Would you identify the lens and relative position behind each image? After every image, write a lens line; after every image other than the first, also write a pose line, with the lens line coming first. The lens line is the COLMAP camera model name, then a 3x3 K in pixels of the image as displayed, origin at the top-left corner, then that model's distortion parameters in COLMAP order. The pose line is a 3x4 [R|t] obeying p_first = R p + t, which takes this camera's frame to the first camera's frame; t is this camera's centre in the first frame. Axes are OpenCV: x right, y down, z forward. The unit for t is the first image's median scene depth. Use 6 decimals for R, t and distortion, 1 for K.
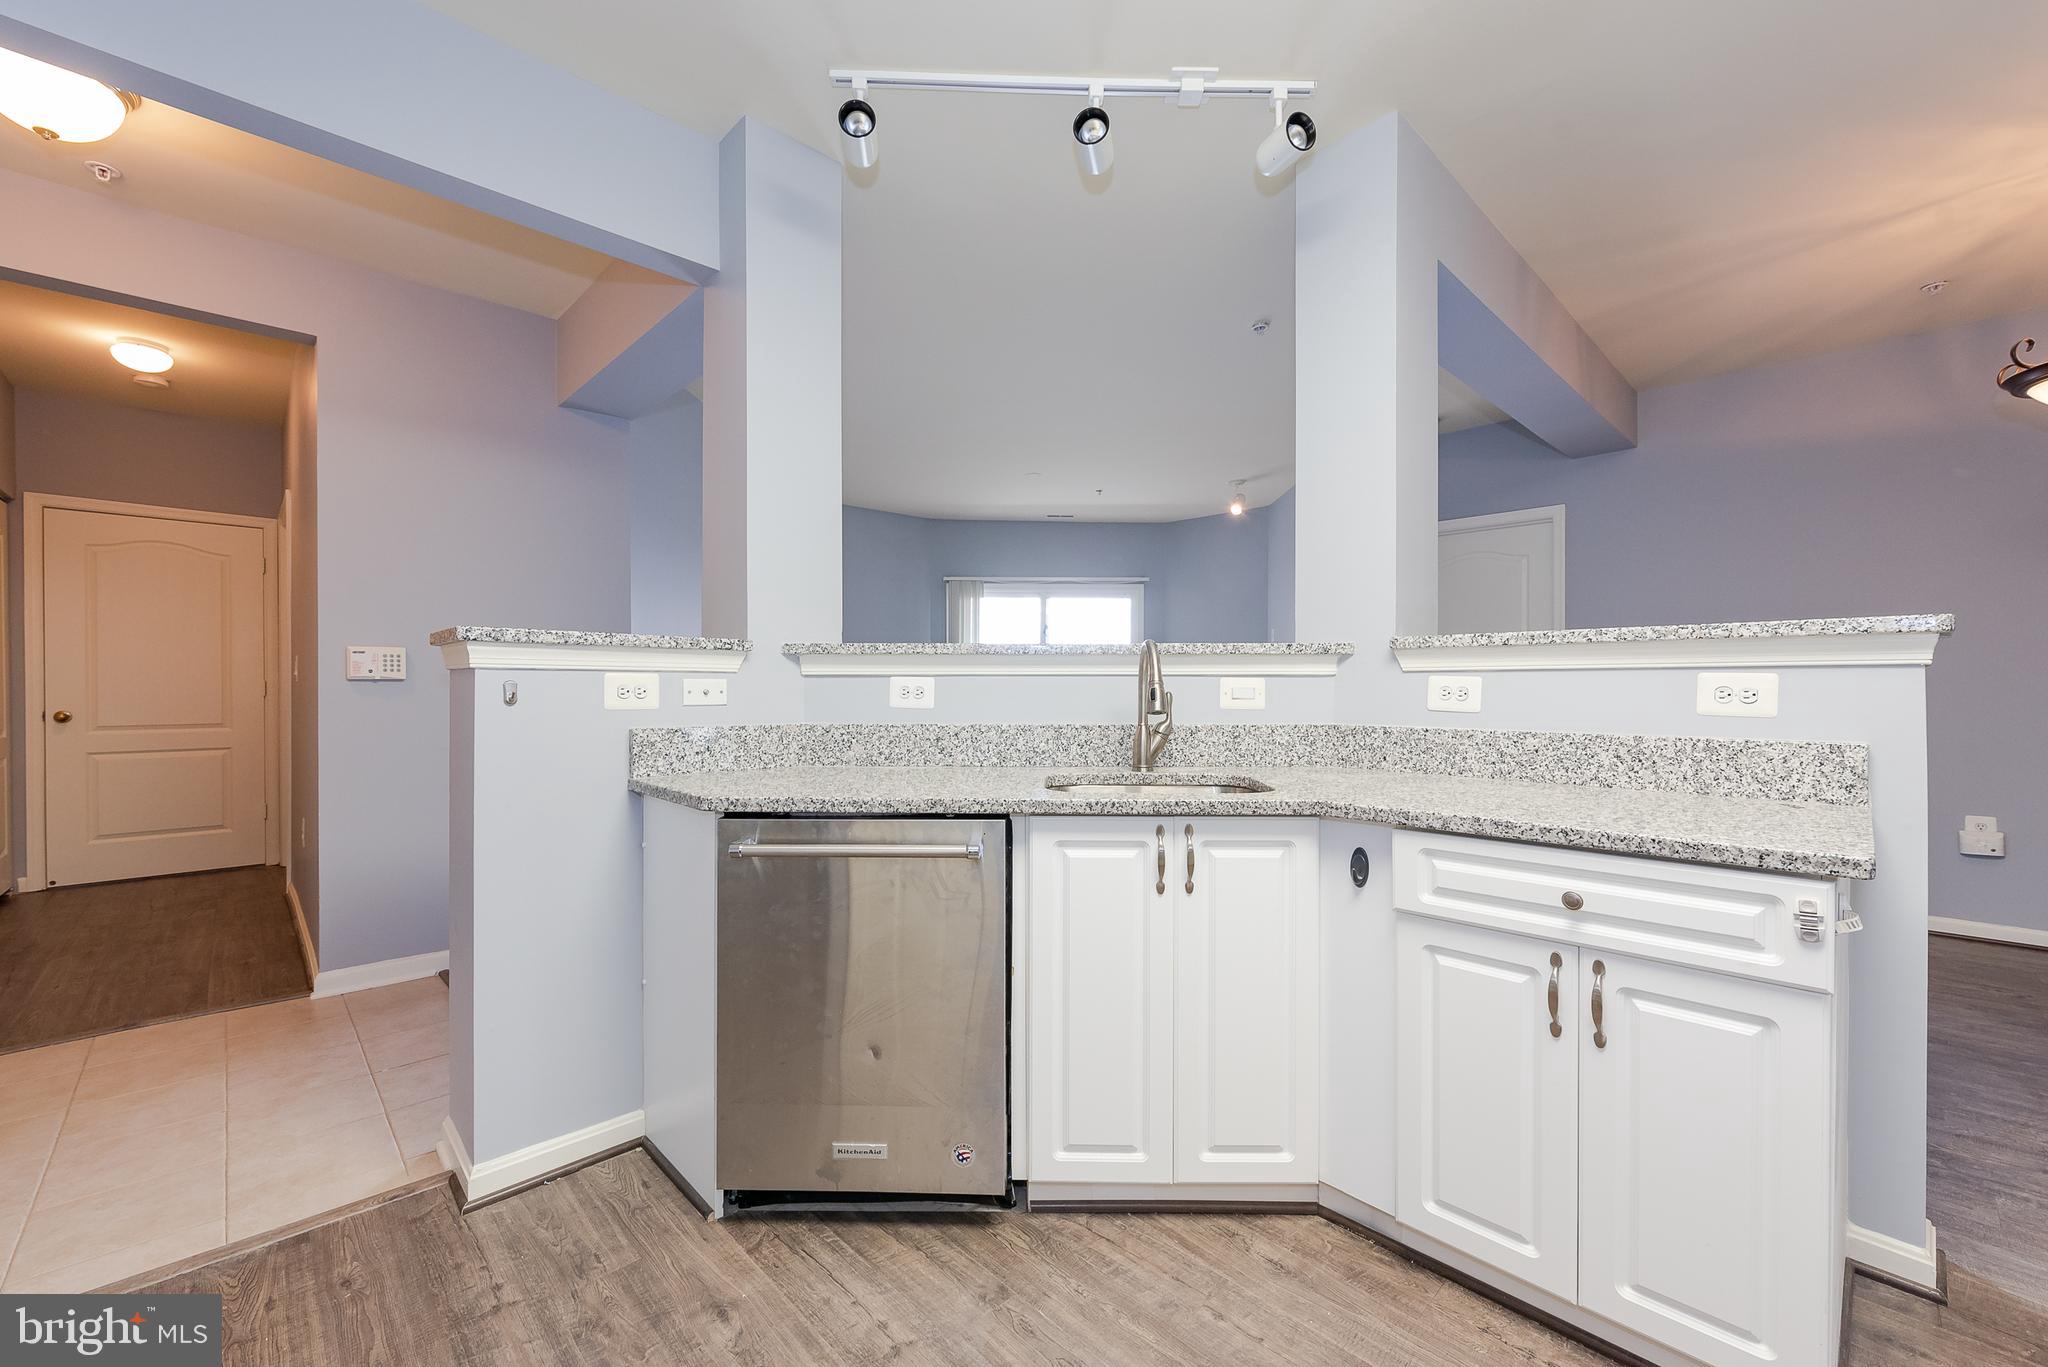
lens RADIAL K [[838.9, 0, 1001.5], [0, 838.9, 694.7], [0, 0, 1]] dist [0.012700, -0.004736]
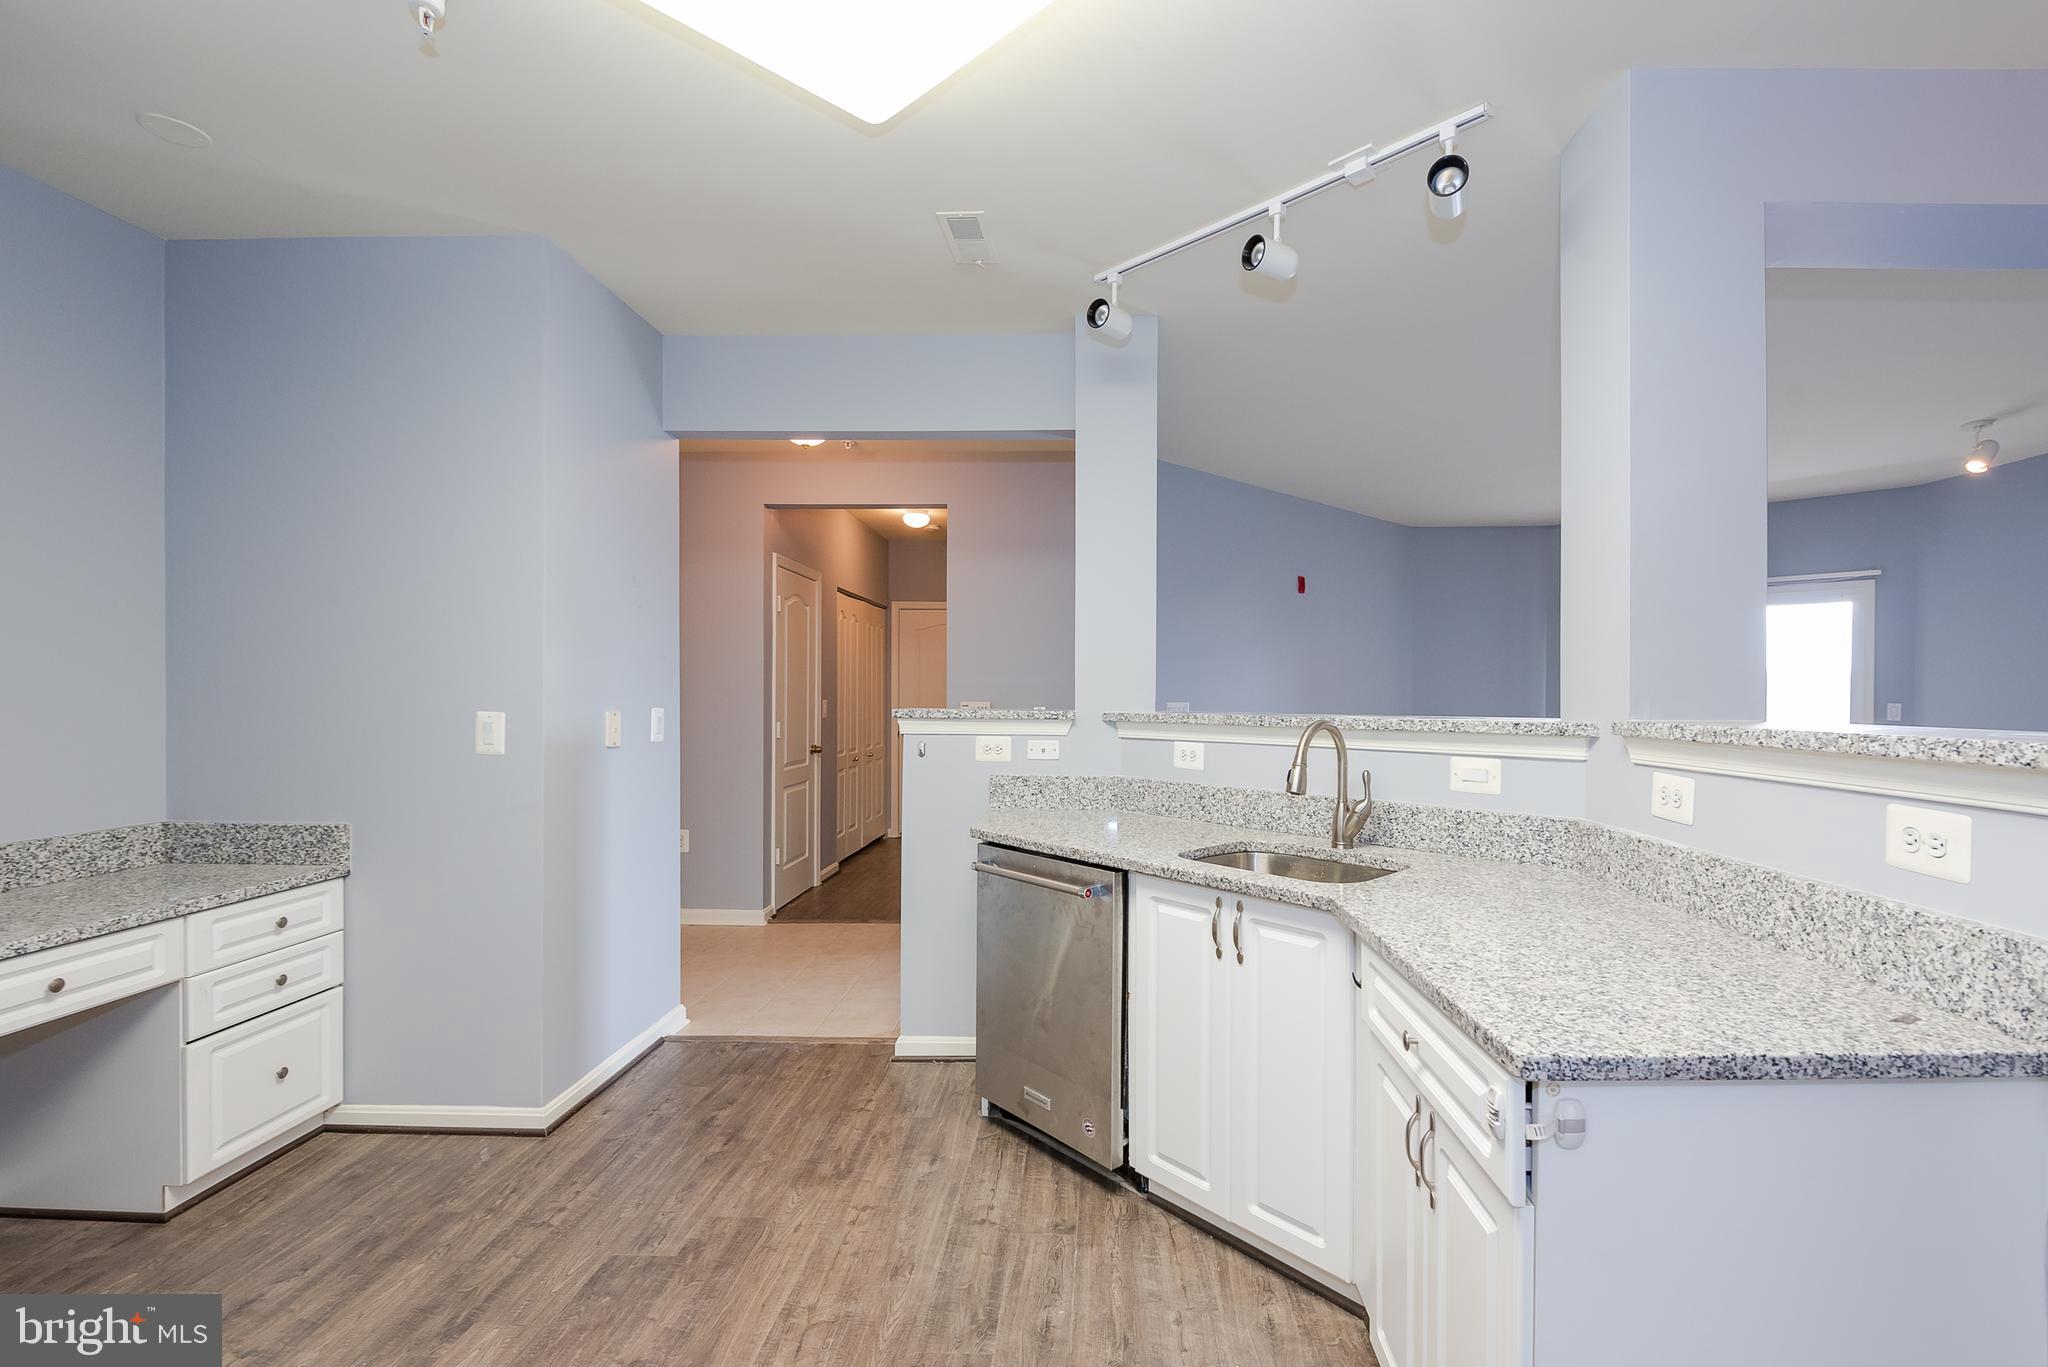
lens RADIAL K [[887.8, 0, 1057.9], [0, 887.8, 703.7], [0, 0, 1]] dist [0.007339, -0.003625]
pose [[0.690503, 0.007030, -0.723295, 0.863893], [-0.006727, 0.999972, 0.003297, -0.101576], [0.723298, 0.002589, 0.690531, 0.022916]]
